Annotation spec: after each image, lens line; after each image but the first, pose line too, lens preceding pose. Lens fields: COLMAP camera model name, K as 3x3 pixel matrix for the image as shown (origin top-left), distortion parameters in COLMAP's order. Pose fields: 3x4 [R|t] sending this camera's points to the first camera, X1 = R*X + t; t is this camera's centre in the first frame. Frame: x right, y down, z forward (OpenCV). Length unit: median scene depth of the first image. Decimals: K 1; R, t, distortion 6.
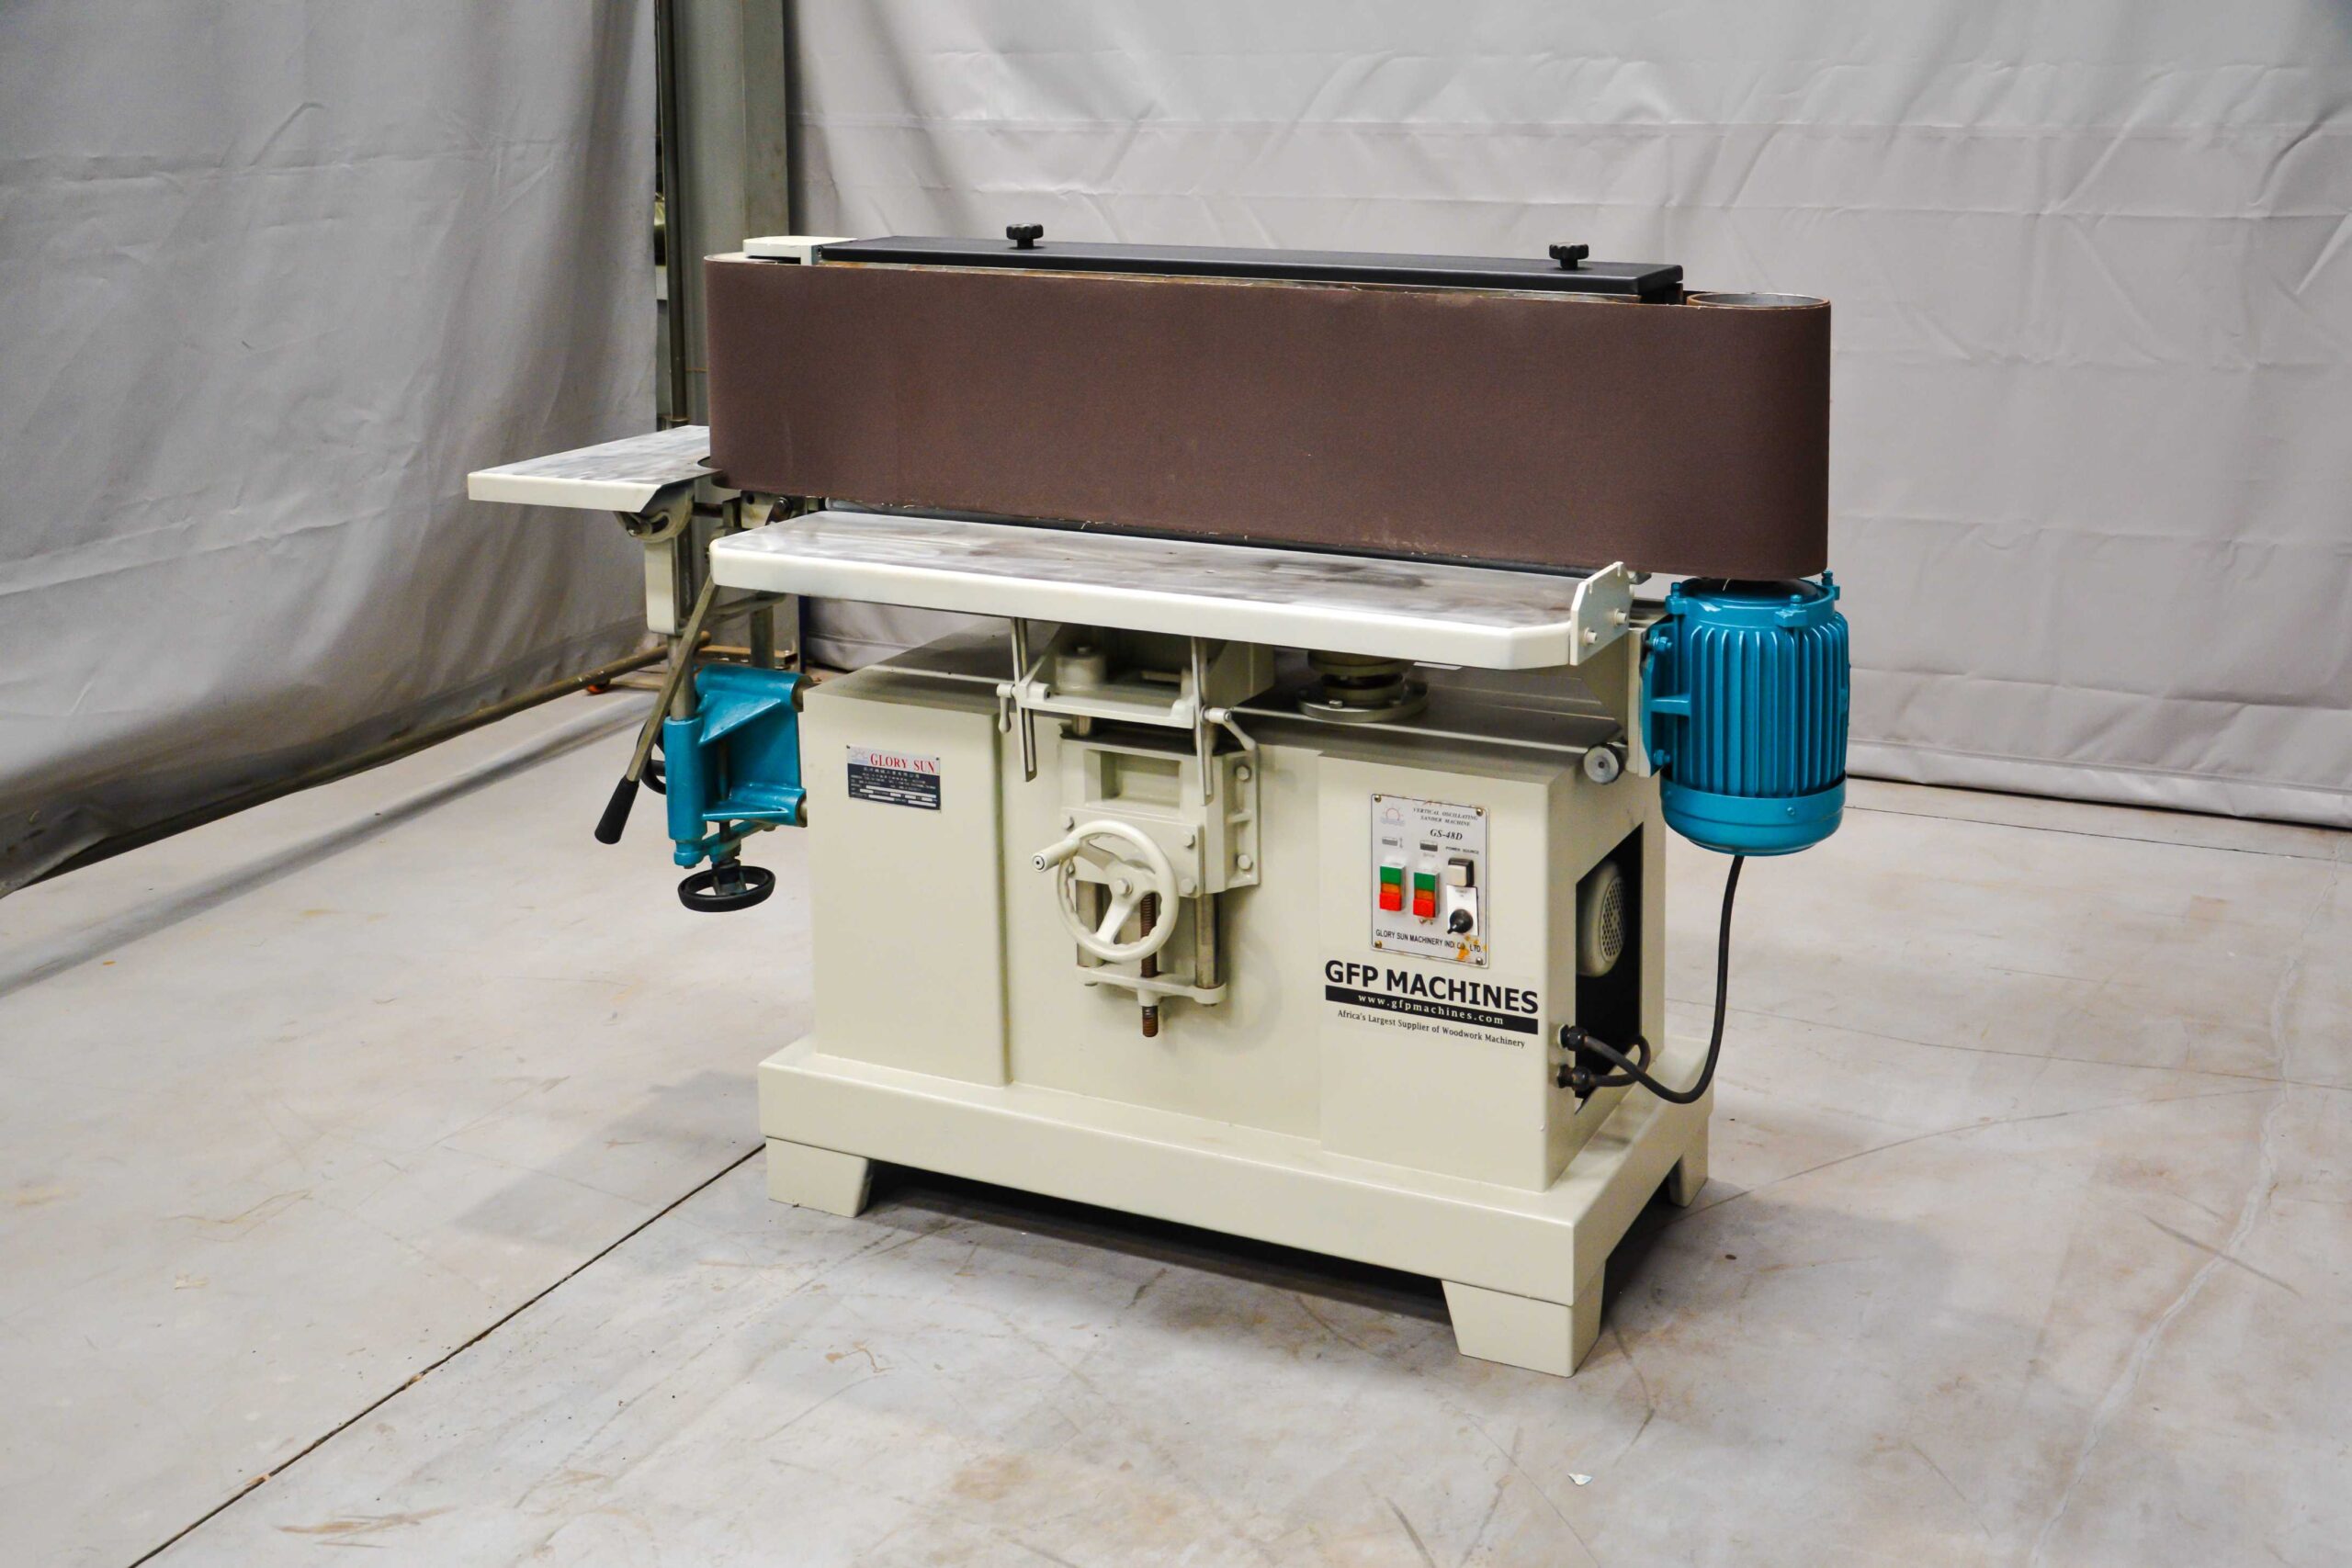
lens RADIAL K [[2350.4, 0, 1569.2], [0, 2350.4, 277.4], [0, 0, 1]] dist [-0.003549, -0.008851]
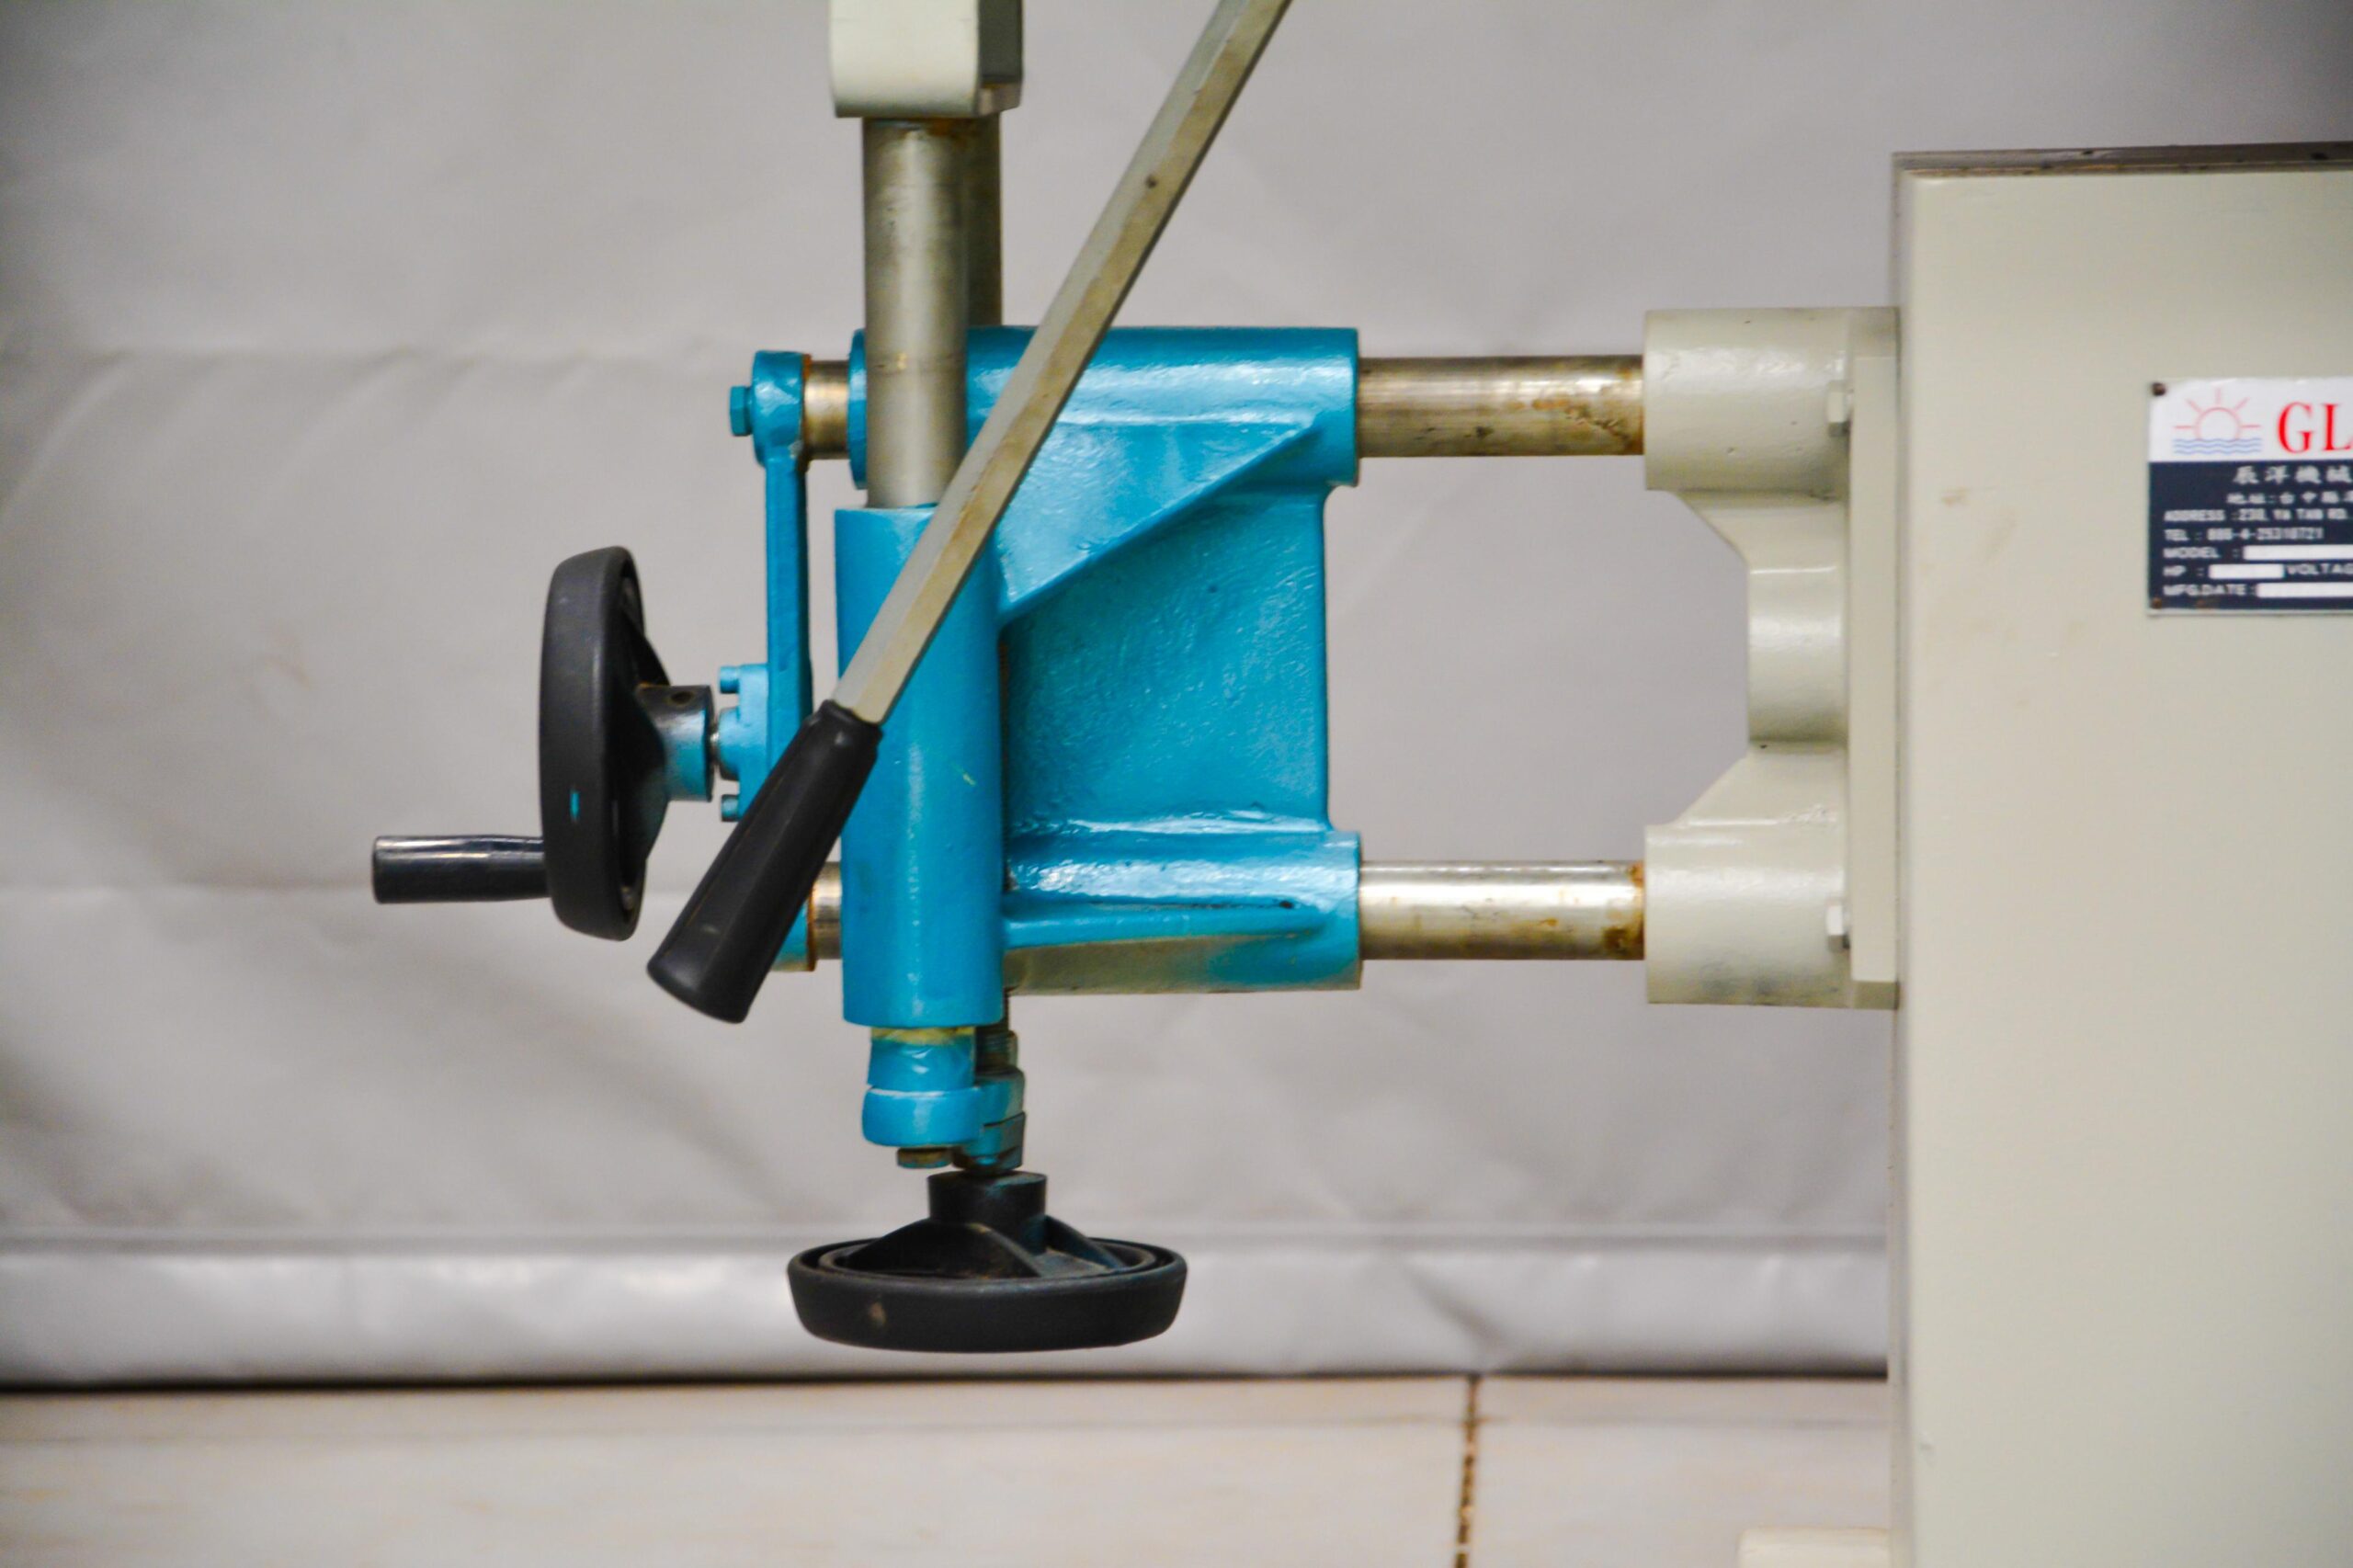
lens RADIAL K [[10163.9, 0, 1165.0], [0, 10163.9, 893.3], [0, 0, 1]] dist [1.650012, -1.160705]
pose [[0.950139, -0.032857, 0.310092, -0.792211], [0.036234, 0.999330, -0.005136, 0.275347], [-0.309716, 0.016116, 0.950693, 0.048830]]
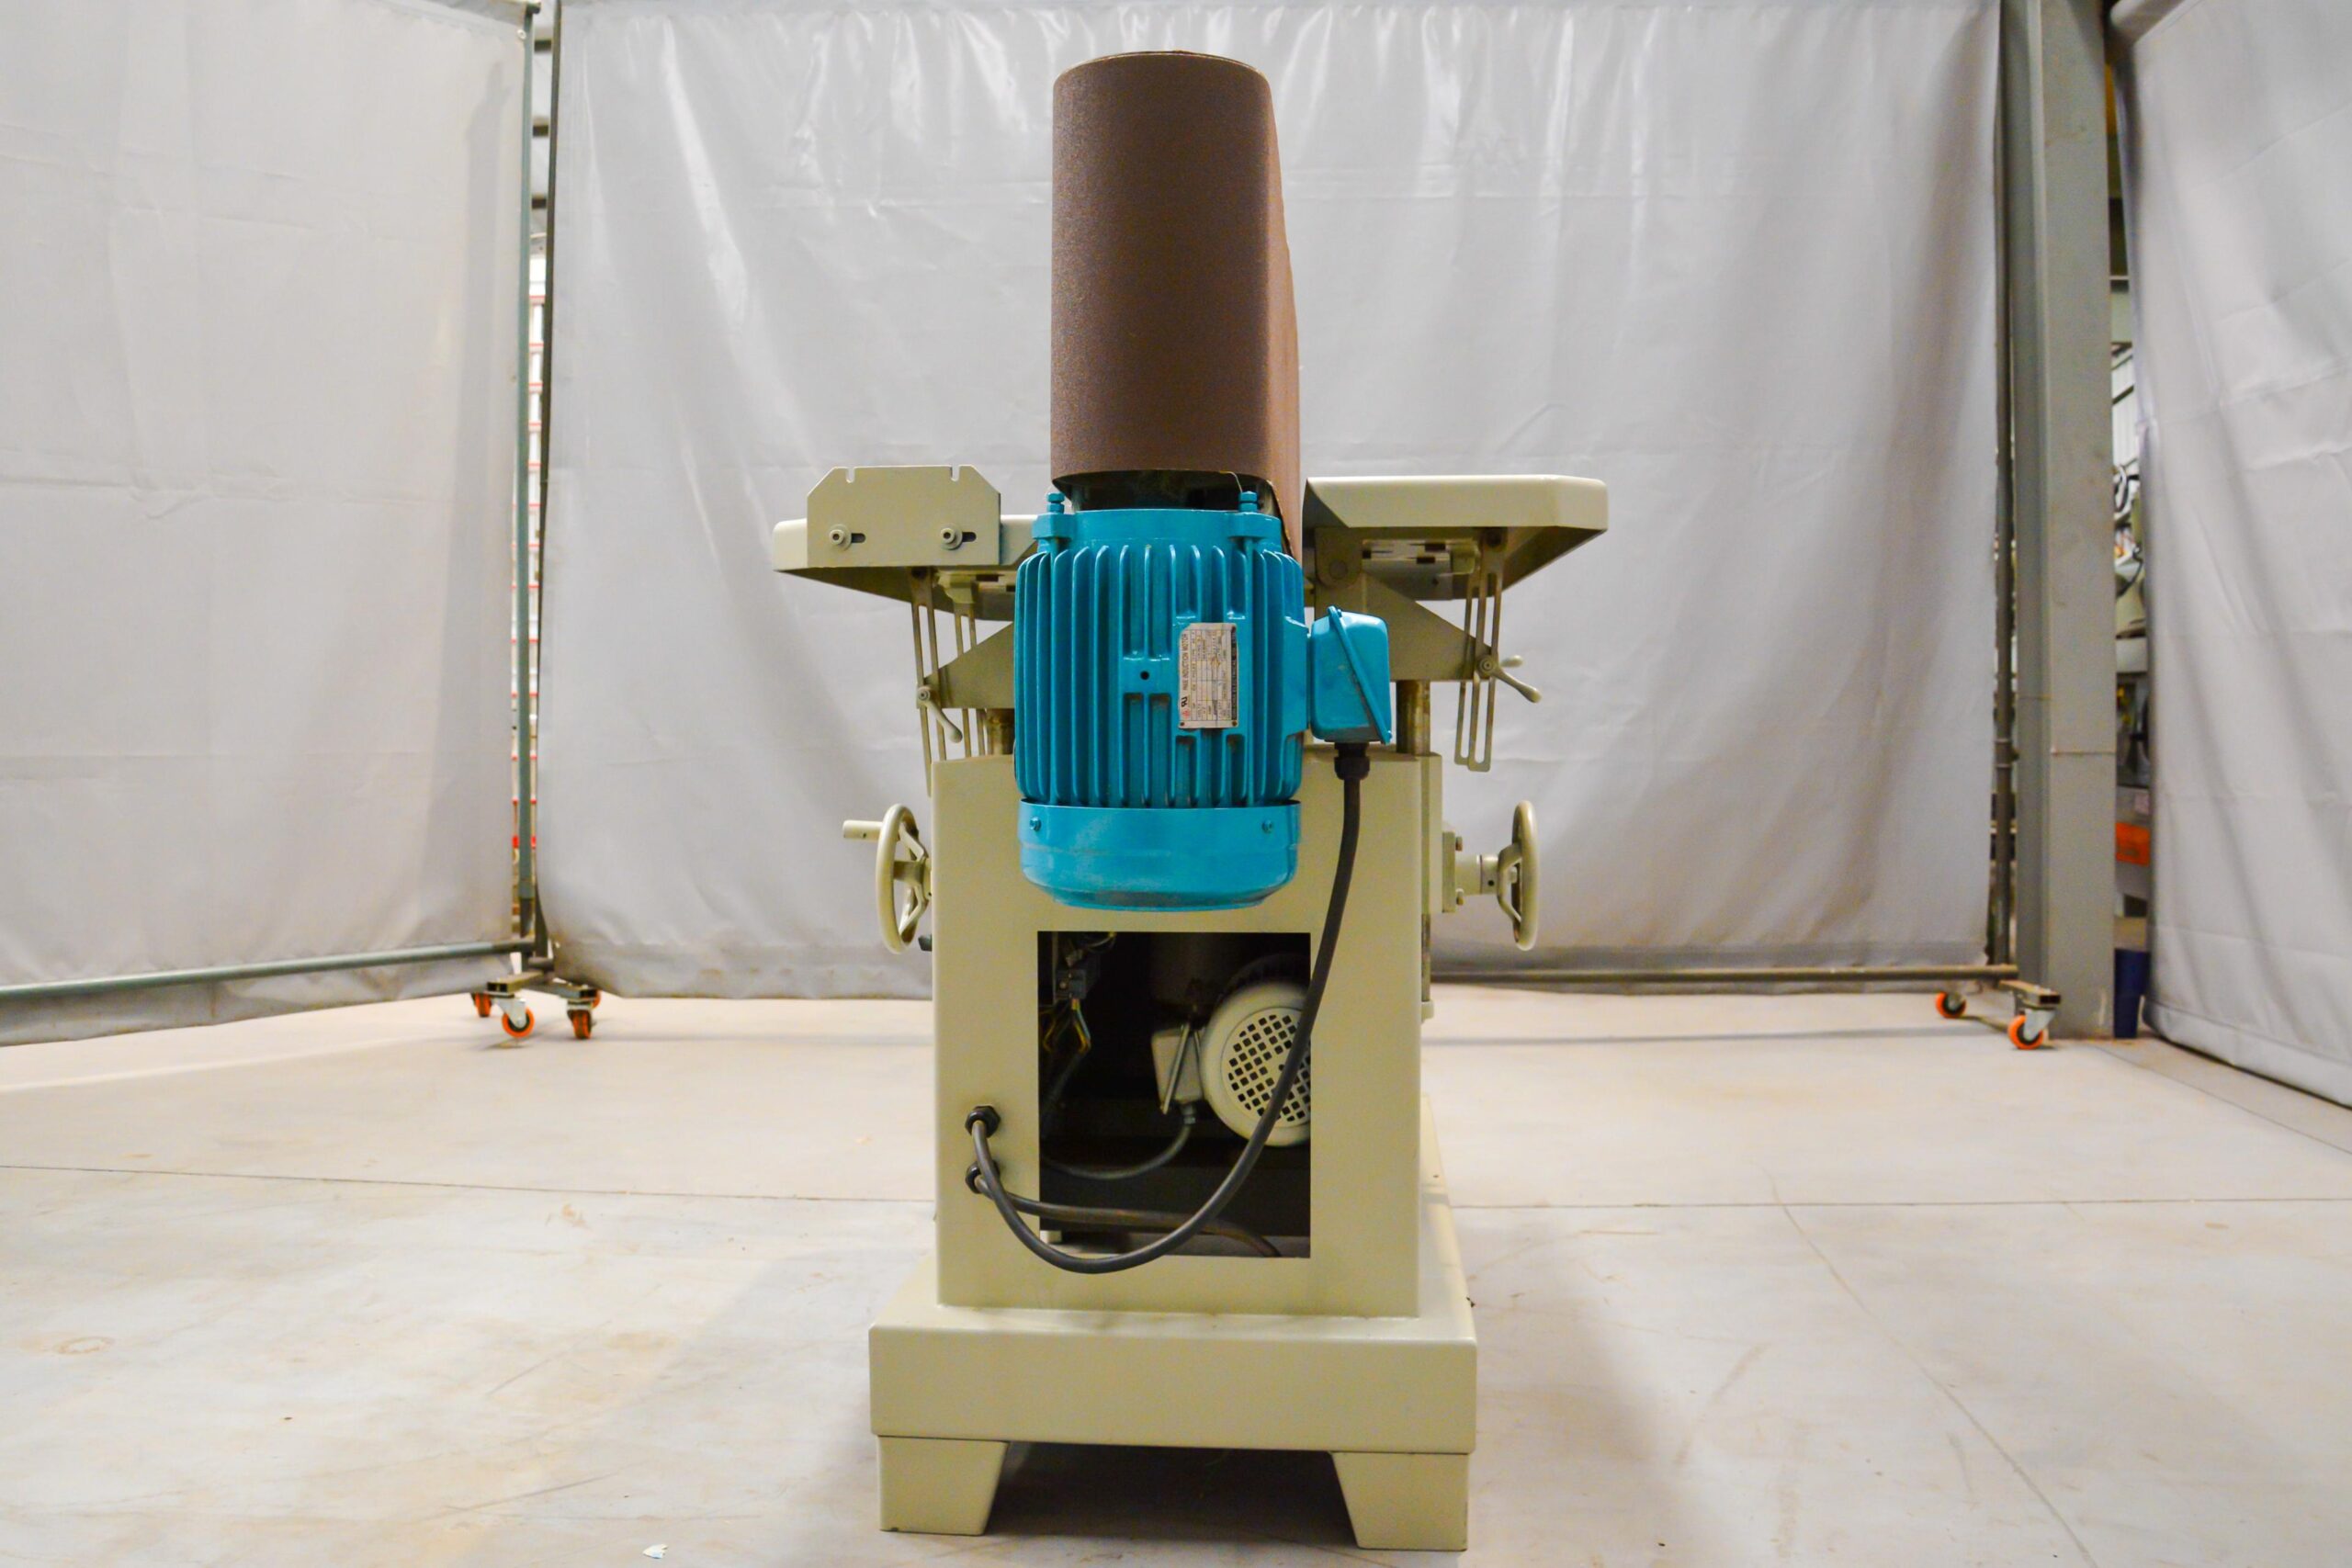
lens RADIAL K [[2052.3, 0, 1108.9], [0, 2052.3, 681.6], [0, 0, 1]] dist [-0.157678, 0.104236]
pose [[0.254098, -0.014979, -0.967062, 0.636773], [-0.094635, 0.994697, -0.040272, 0.203878], [0.962537, 0.101751, 0.251333, 0.850585]]
